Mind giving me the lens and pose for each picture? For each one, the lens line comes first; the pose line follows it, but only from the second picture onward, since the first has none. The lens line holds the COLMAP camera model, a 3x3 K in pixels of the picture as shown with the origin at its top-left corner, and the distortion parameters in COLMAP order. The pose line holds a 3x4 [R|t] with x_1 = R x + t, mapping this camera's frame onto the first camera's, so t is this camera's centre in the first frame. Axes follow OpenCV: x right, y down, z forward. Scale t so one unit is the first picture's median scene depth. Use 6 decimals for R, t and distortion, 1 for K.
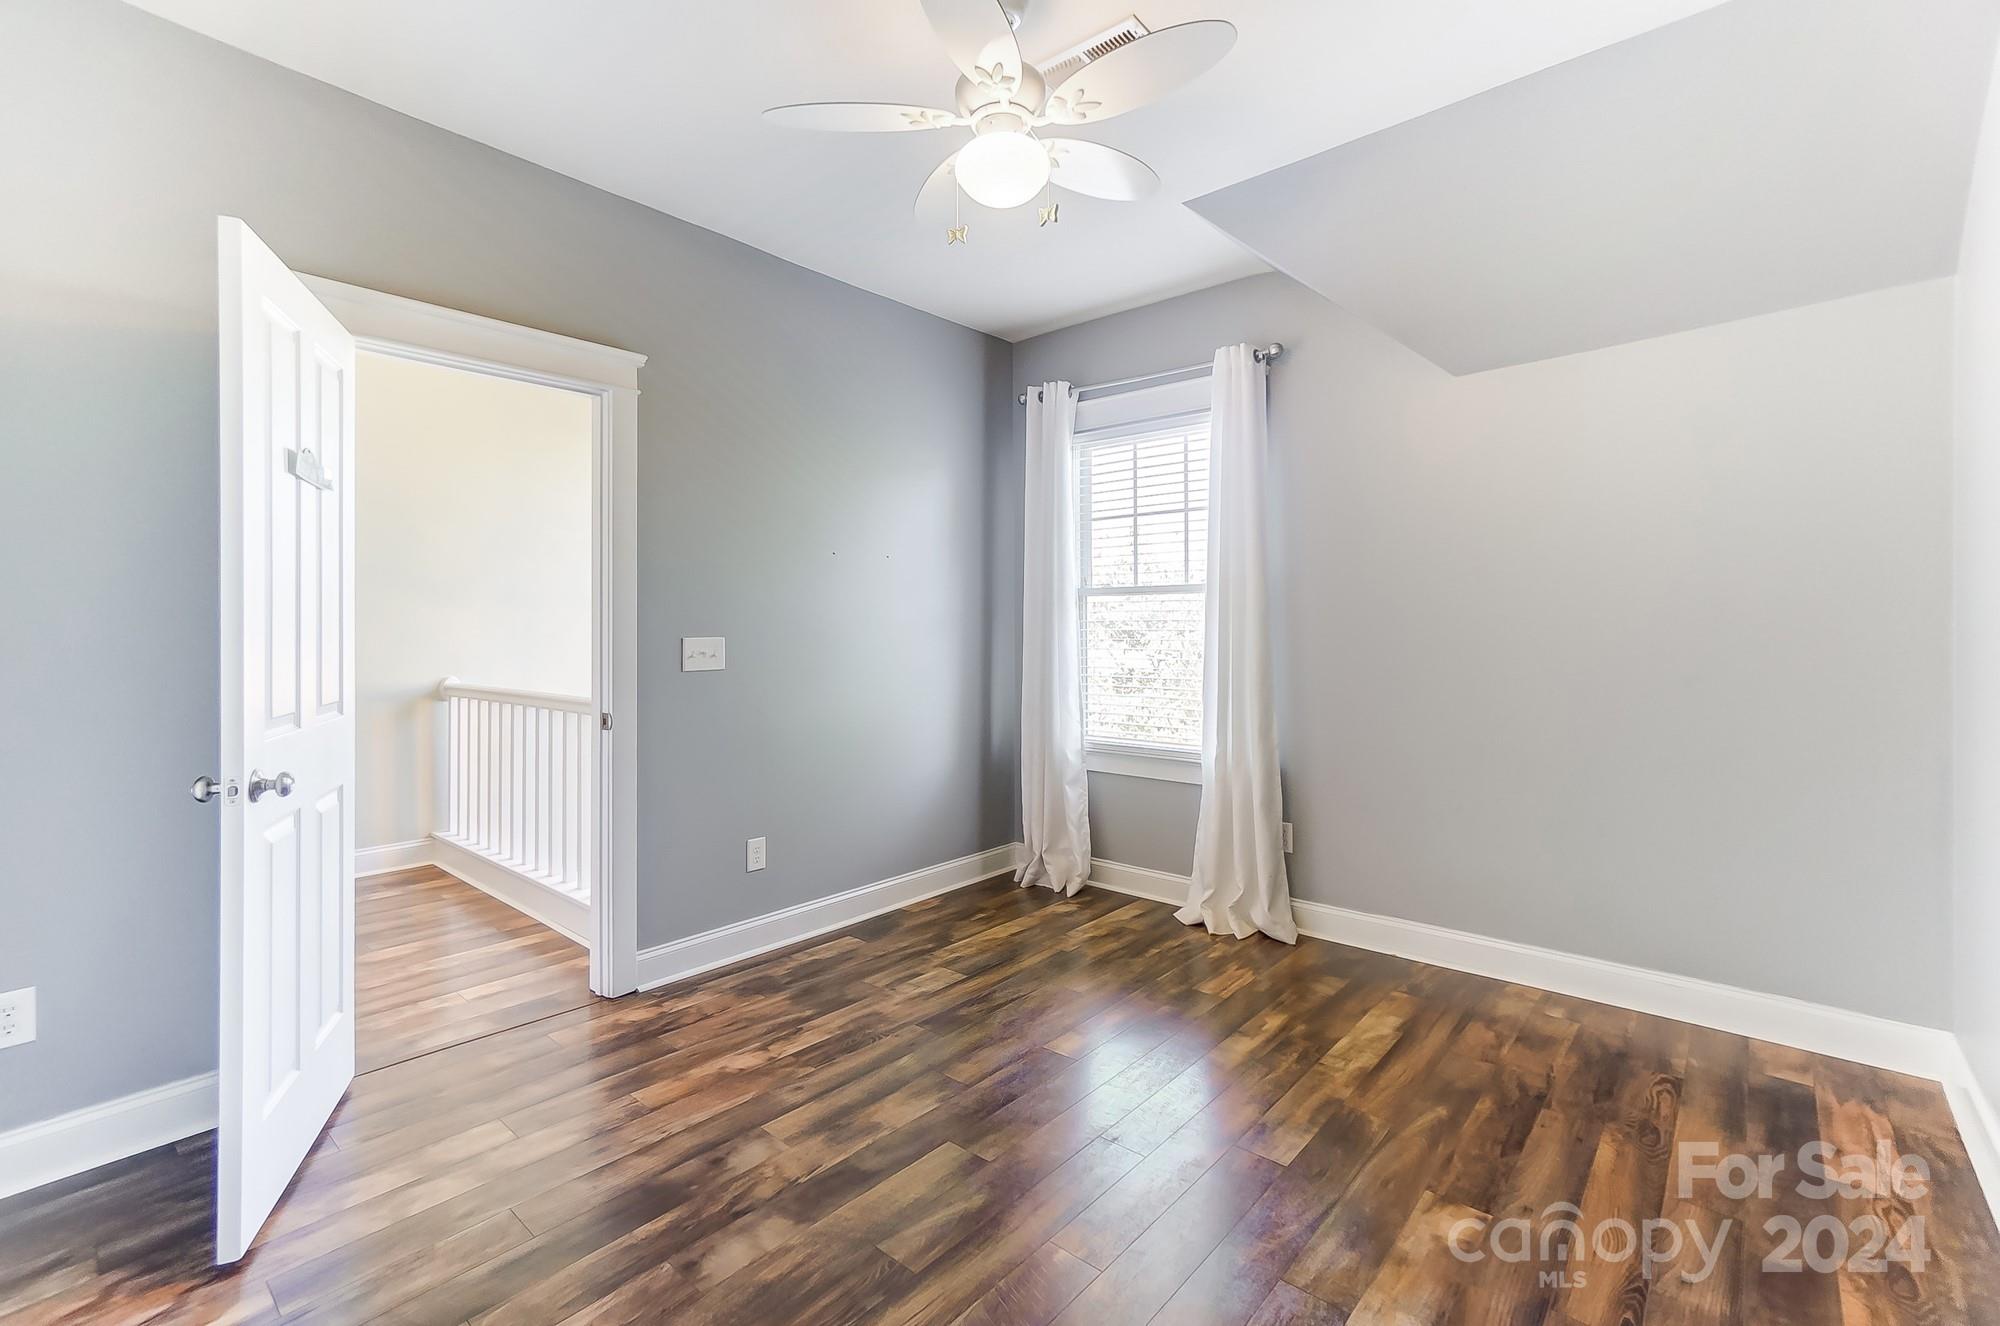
lens RADIAL K [[860.4, 0, 972.9], [0, 860.4, 631.7], [0, 0, 1]] dist [-0.056003, 0.026713]
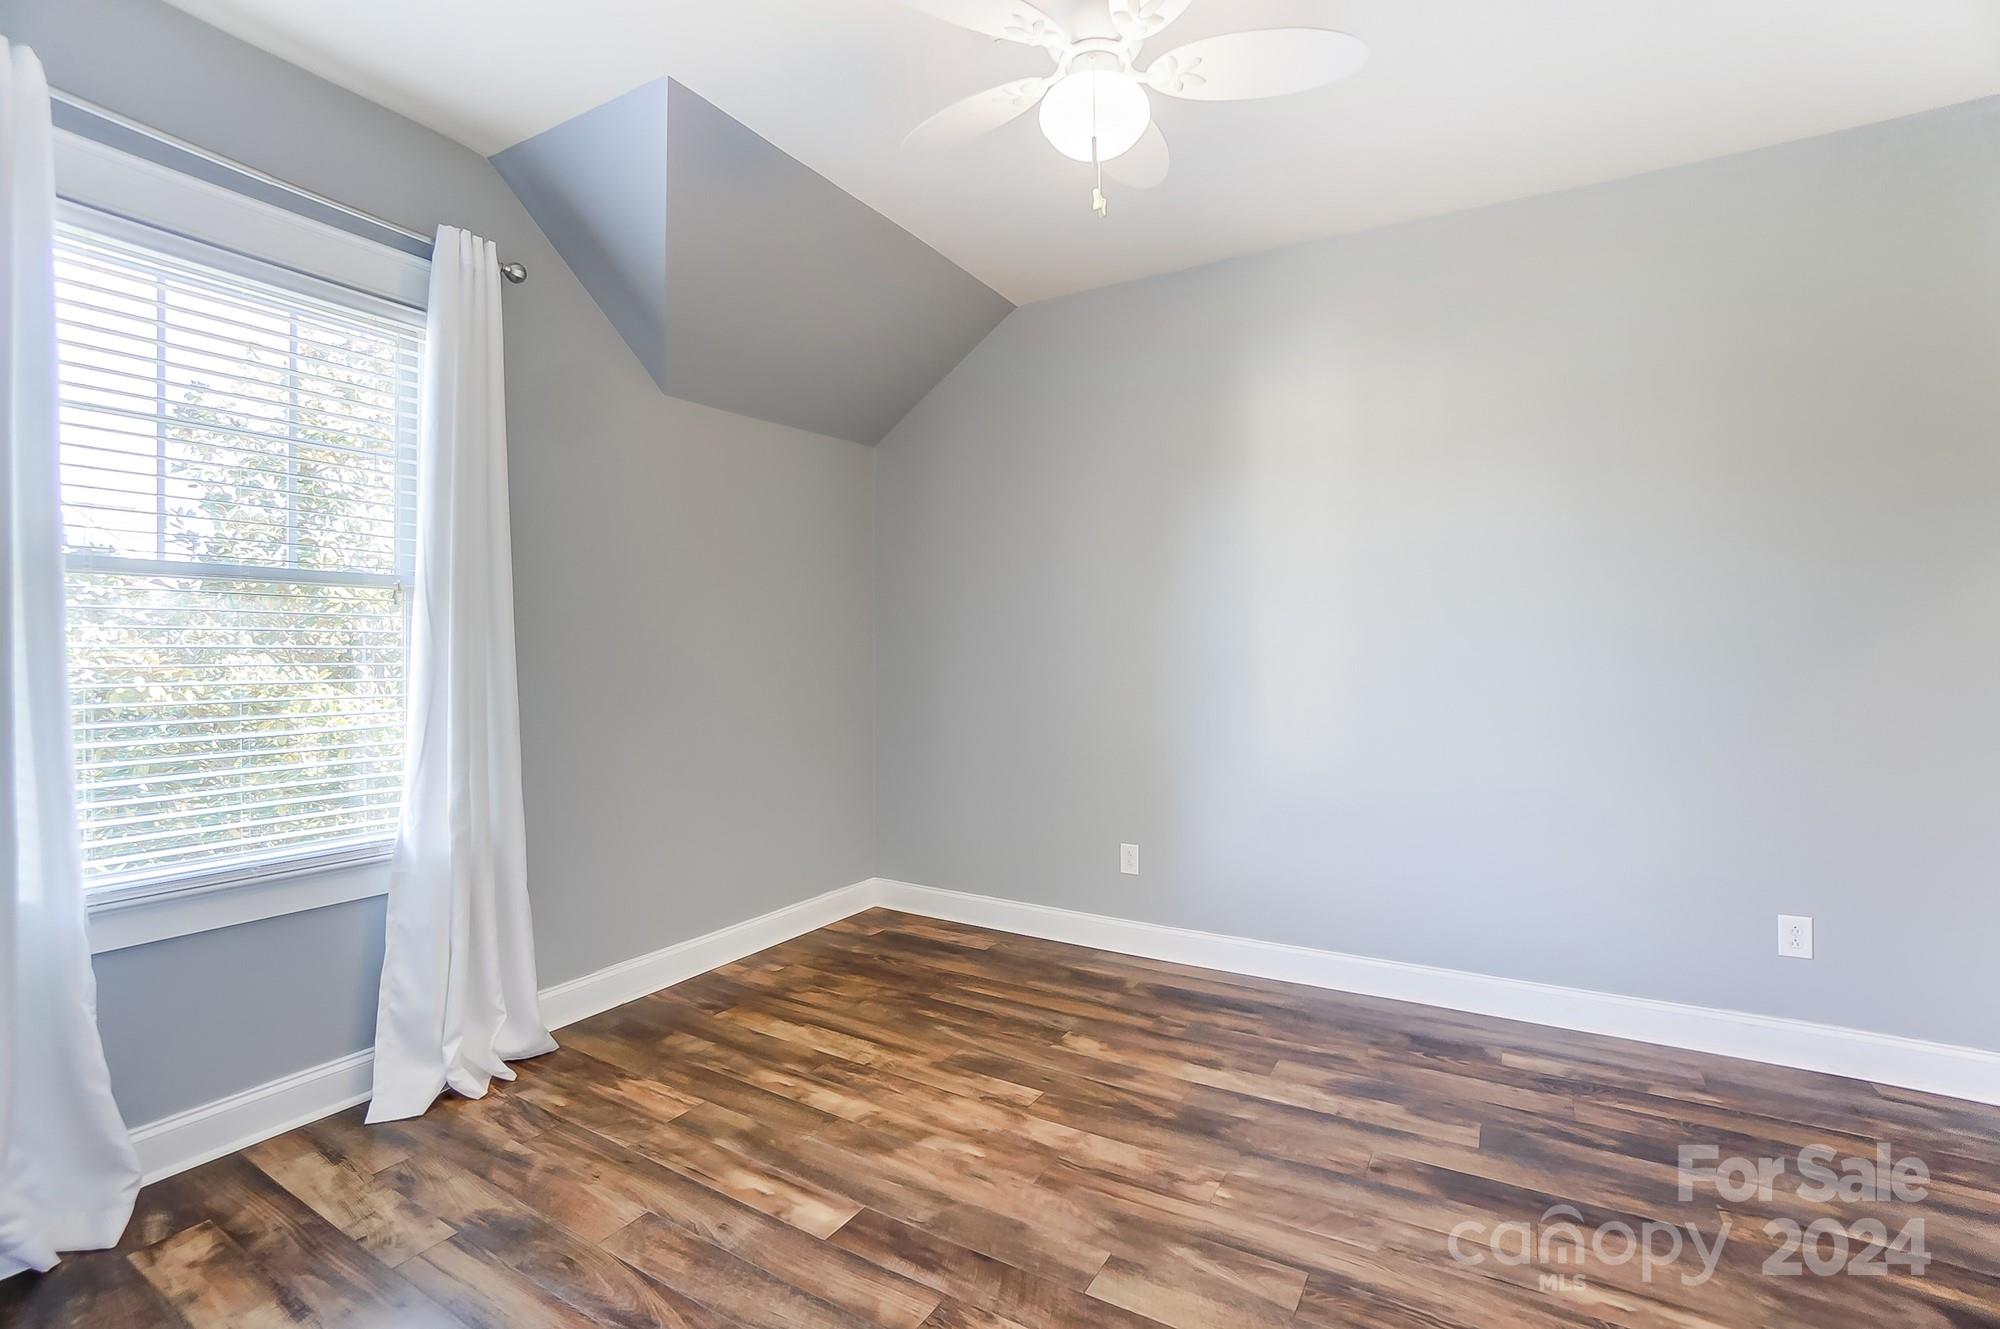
lens RADIAL K [[898.8, 0, 998.2], [0, 898.8, 654.5], [0, 0, 1]] dist [-0.020134, 0.000042]
pose [[-0.193354, -0.008398, 0.981093, -0.666814], [-0.004424, 0.999961, 0.007688, -0.007112], [-0.981119, -0.002854, -0.193384, 0.994651]]
